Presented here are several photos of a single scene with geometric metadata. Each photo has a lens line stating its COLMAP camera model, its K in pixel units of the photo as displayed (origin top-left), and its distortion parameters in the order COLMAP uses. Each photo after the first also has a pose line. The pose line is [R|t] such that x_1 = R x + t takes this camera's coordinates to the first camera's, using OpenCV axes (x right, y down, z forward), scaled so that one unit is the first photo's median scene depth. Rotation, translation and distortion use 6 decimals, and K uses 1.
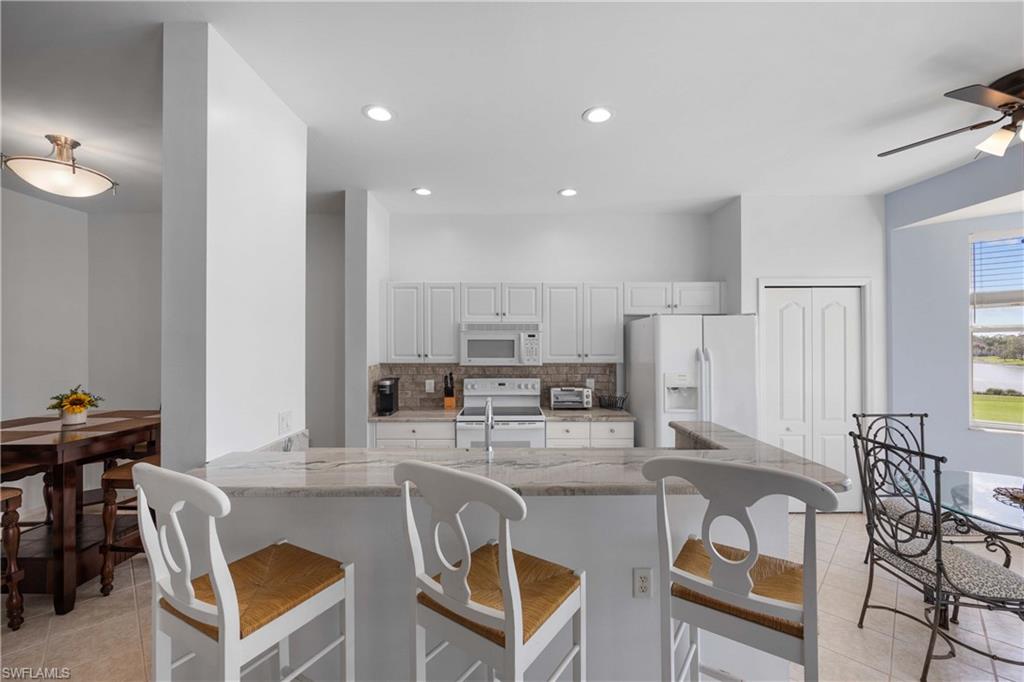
lens RADIAL K [[405.7, 0, 514.2], [0, 405.7, 342.6], [0, 0, 1]] dist [-0.002142, -0.000165]
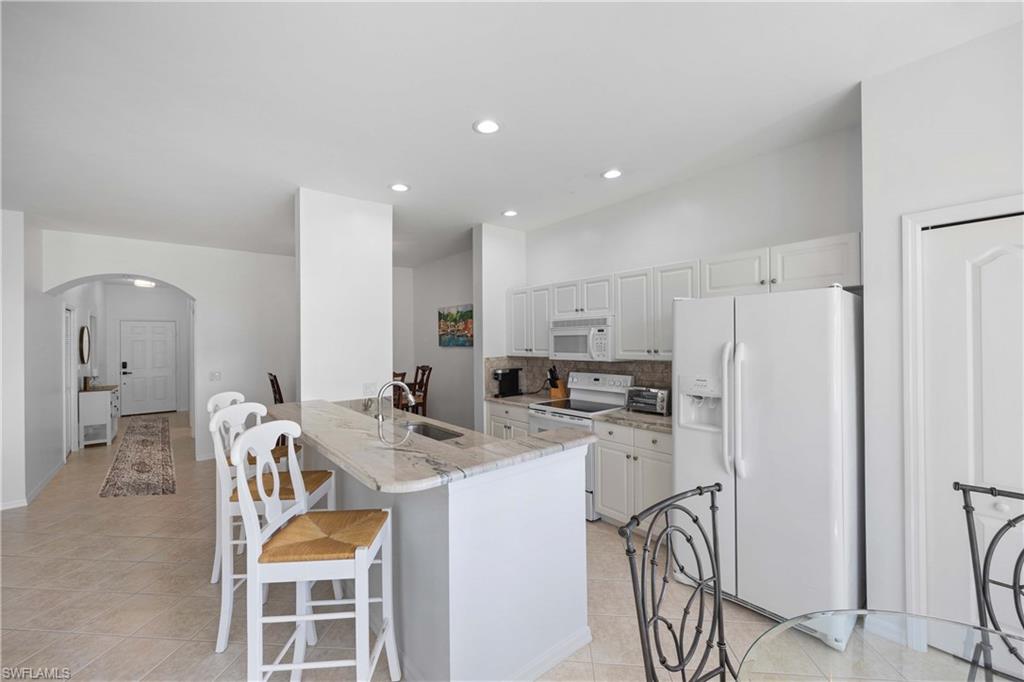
lens RADIAL K [[400.3, 0, 512.0], [0, 400.3, 341.0], [0, 0, 1]] dist [-0.001256, -0.000191]
pose [[0.640170, -0.008129, -0.768190, 0.640112], [0.015150, 0.999883, 0.002044, 0.002929], [0.768083, -0.012946, 0.640219, 0.229034]]
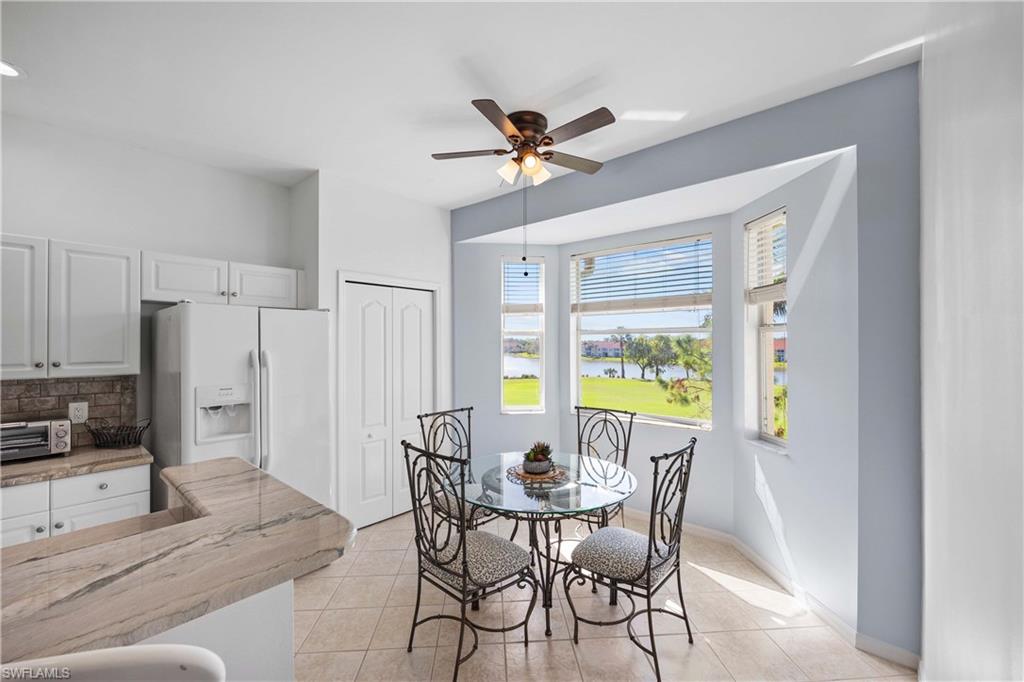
lens RADIAL K [[418.3, 0, 514.0], [0, 418.3, 342.8], [0, 0, 1]] dist [0.001920, 0.000114]
pose [[0.664430, 0.002593, 0.747346, 0.166999], [-0.002308, 0.999996, -0.001418, -0.000652], [-0.747347, -0.000782, 0.664433, 0.104023]]
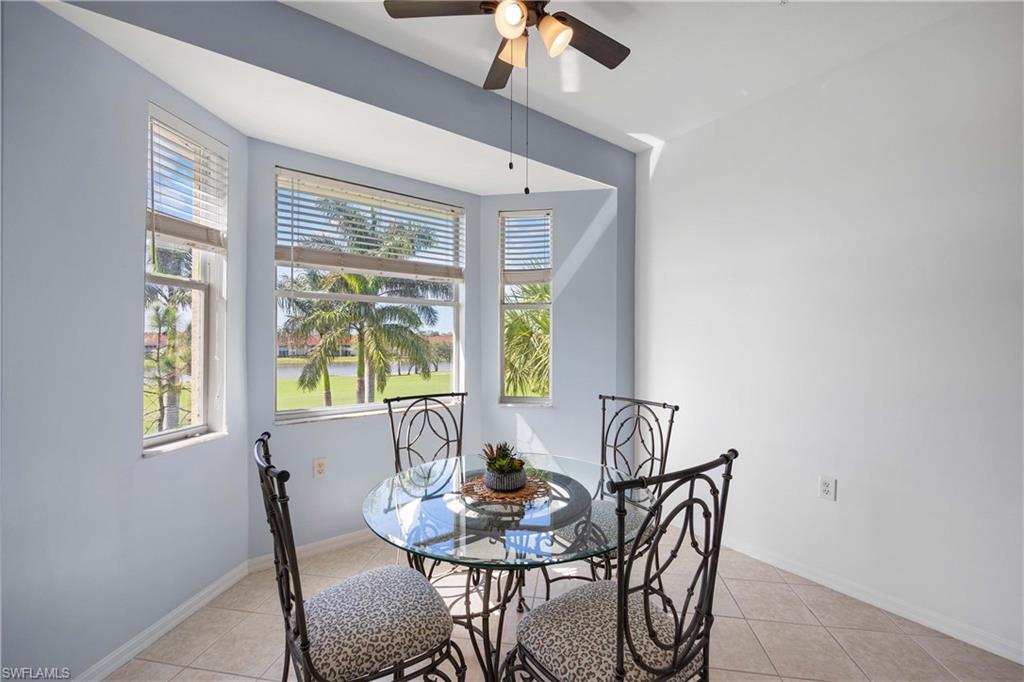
lens RADIAL K [[412.4, 0, 514.0], [0, 412.4, 343.0], [0, 0, 1]] dist [-0.001655, -0.000450]
pose [[-0.578708, -0.006309, 0.815510, 0.336500], [-0.010965, 0.999940, -0.000046, 0.050819], [-0.815461, -0.008969, -0.578742, 0.787308]]
